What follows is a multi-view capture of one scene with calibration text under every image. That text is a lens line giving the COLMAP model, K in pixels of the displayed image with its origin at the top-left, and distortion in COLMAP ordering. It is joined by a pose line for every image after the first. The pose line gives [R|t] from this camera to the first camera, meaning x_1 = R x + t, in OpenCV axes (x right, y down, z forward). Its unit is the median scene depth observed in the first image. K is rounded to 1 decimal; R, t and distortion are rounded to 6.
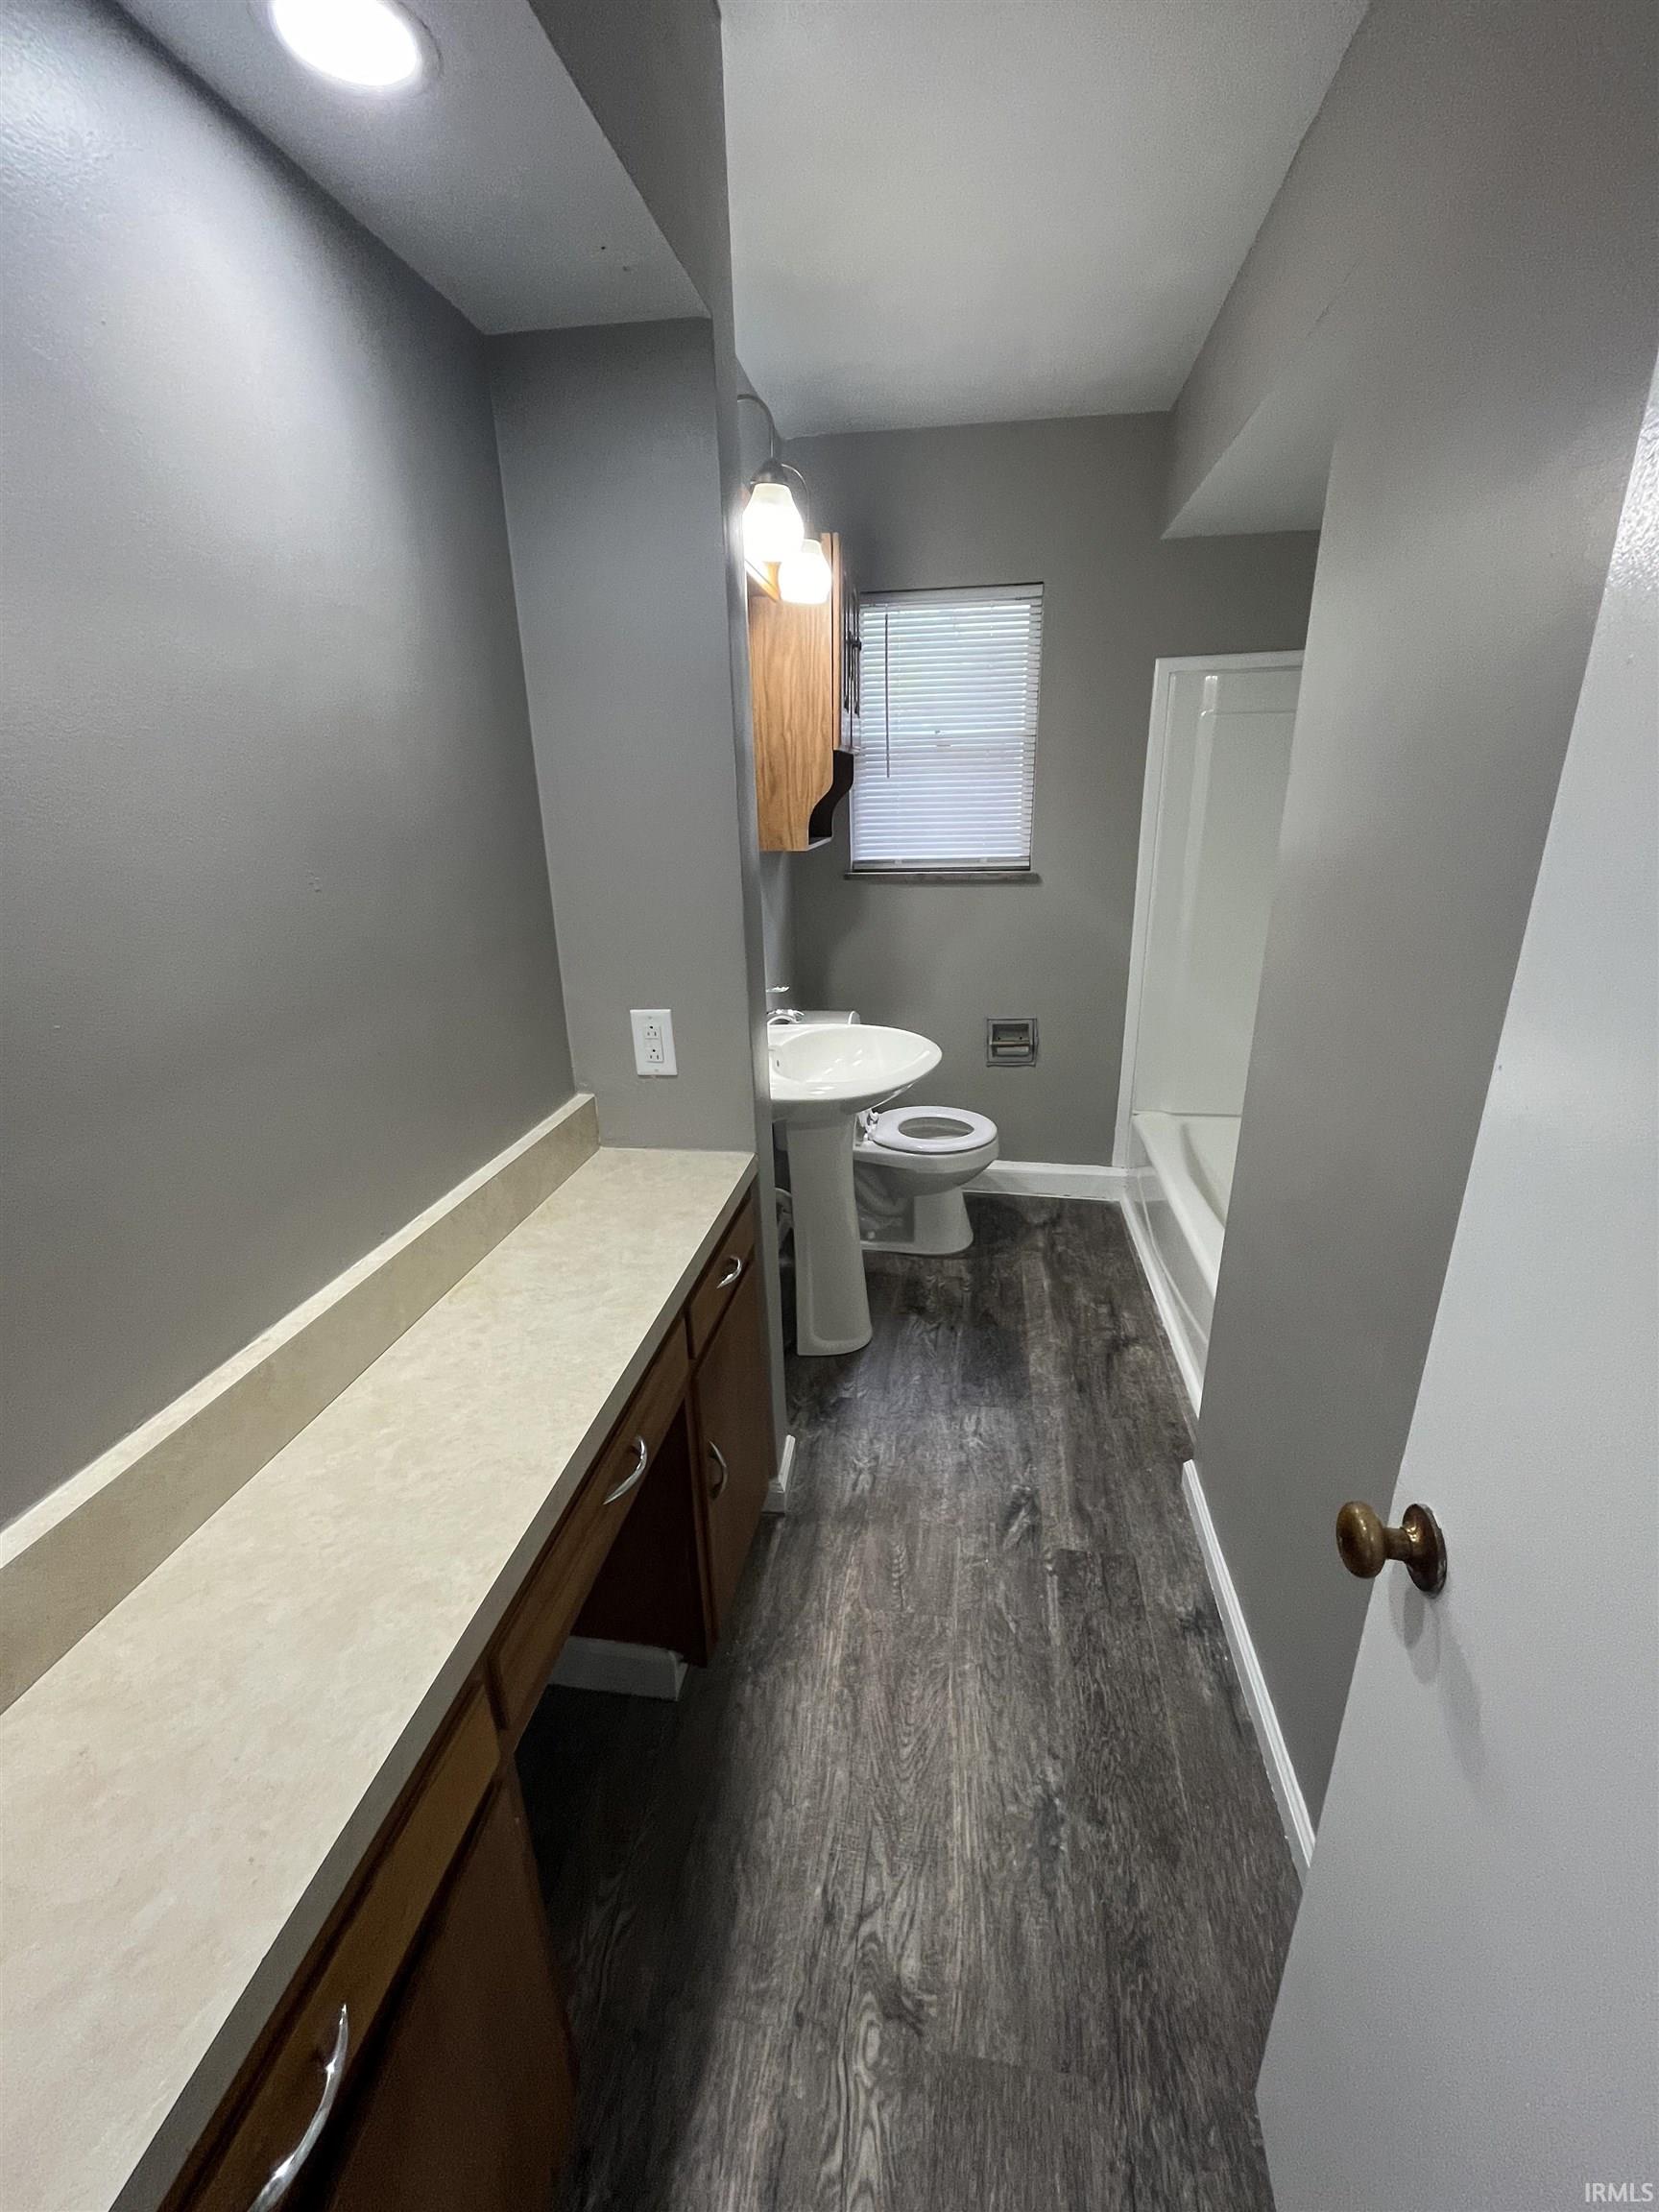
lens RADIAL K [[893.2, 0, 821.5], [0, 893.2, 1092.0], [0, 0, 1]] dist [0.000815, 0.000075]
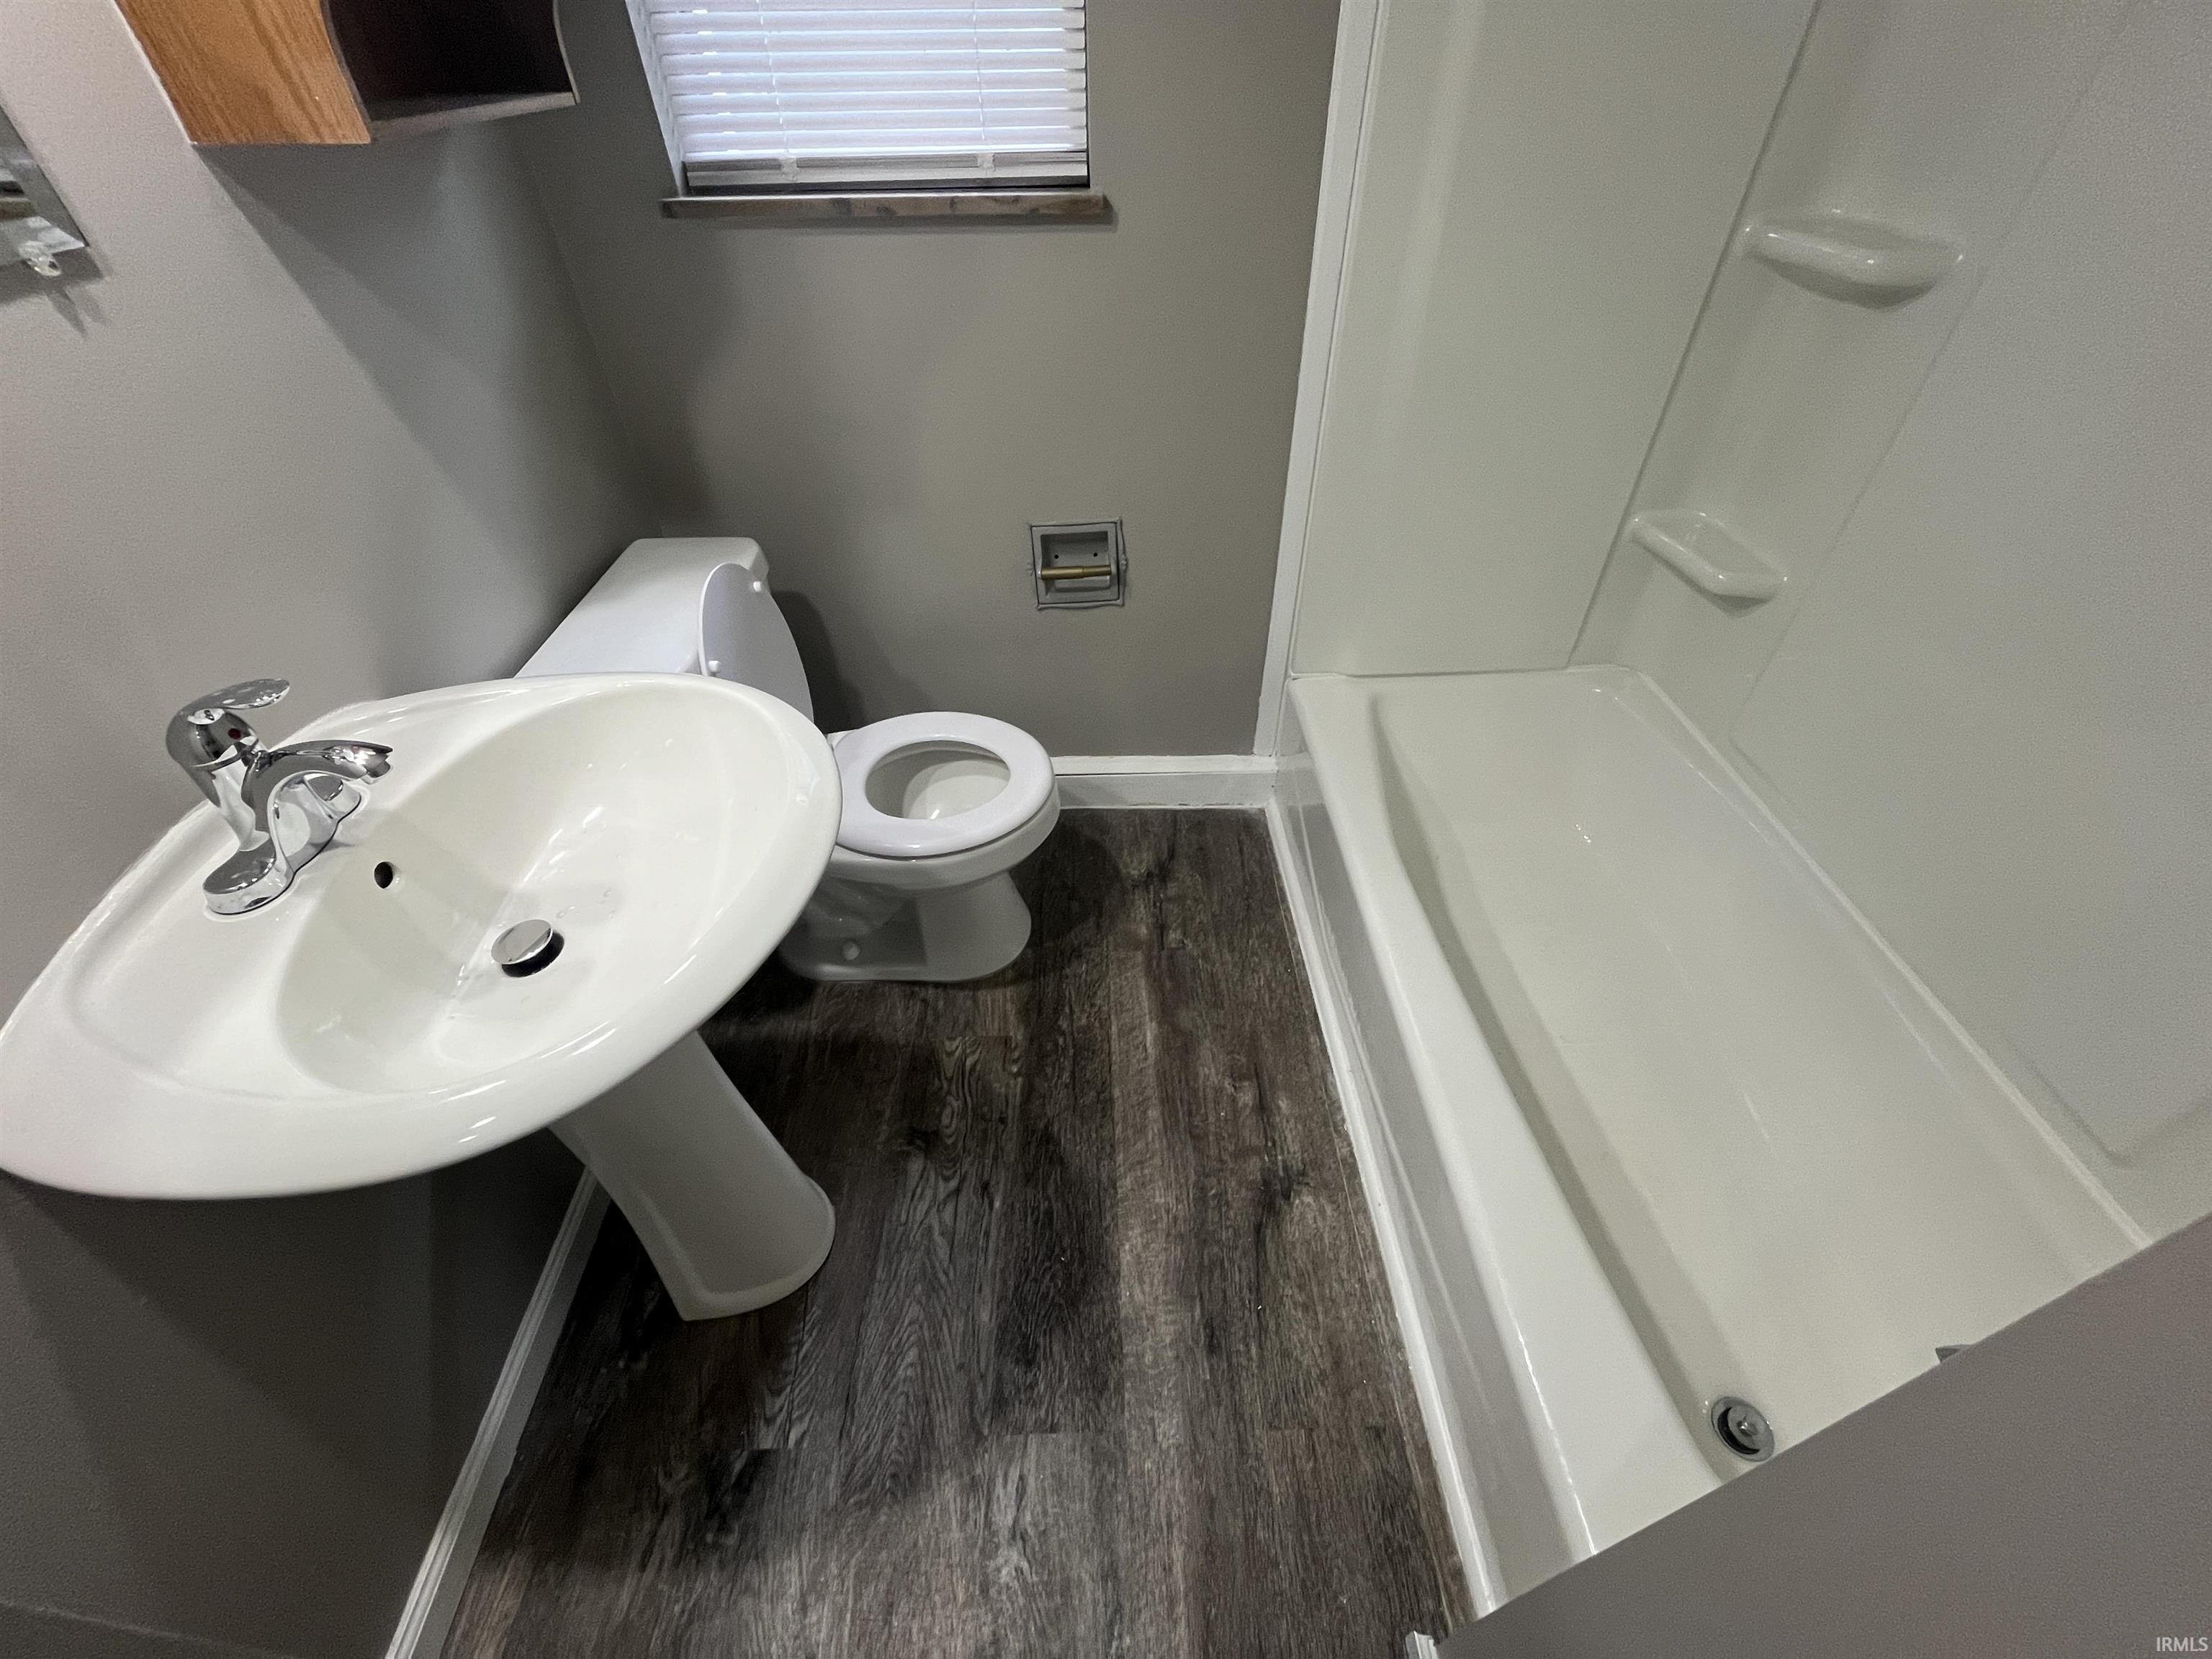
lens RADIAL K [[893.2, 0, 1105.7], [0, 893.2, 811.3], [0, 0, 1]] dist [0.000815, 0.000075]
pose [[0.981289, -0.117910, 0.152211, 0.151202], [0.050465, 0.920421, 0.387657, -0.148601], [-0.185807, -0.372722, 0.909150, 0.529466]]
